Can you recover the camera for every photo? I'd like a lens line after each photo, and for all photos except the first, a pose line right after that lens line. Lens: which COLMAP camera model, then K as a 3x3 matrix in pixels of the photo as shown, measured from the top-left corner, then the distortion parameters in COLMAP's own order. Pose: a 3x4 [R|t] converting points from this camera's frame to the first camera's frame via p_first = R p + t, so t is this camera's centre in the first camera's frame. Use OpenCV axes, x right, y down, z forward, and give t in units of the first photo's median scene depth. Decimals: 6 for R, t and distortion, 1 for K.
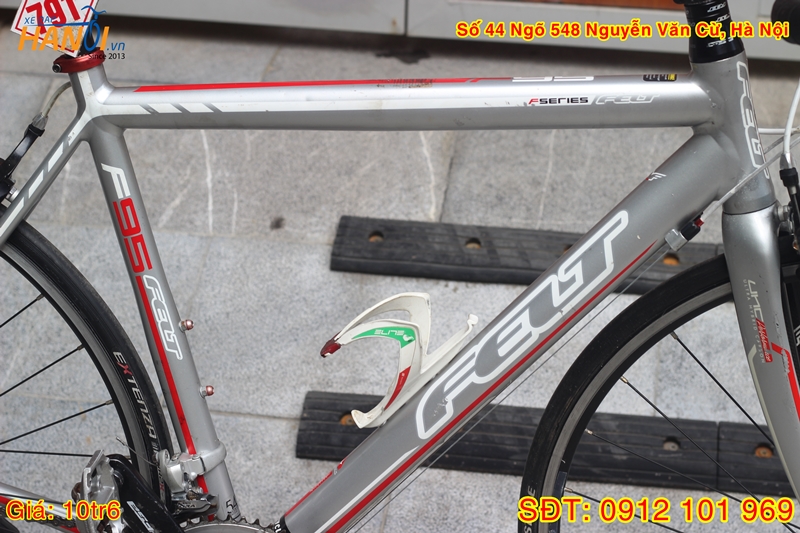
lens RADIAL K [[1815.5, 0, 400.0], [0, 1815.5, 266.5], [0, 0, 1]] dist [-0.144396, -0.237295]
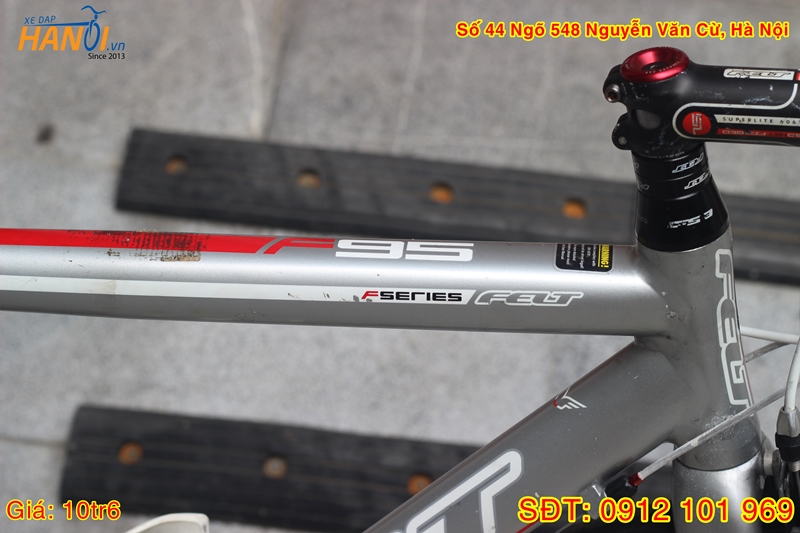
lens RADIAL K [[1919.0, 0, 400.0], [0, 1919.0, 266.5], [0, 0, 1]] dist [-0.109489, -0.006088]
pose [[0.997518, 0.009396, 0.069779, 0.033138], [-0.023092, 0.979898, 0.198156, -0.188906], [-0.066514, -0.199276, 0.977683, 0.324177]]
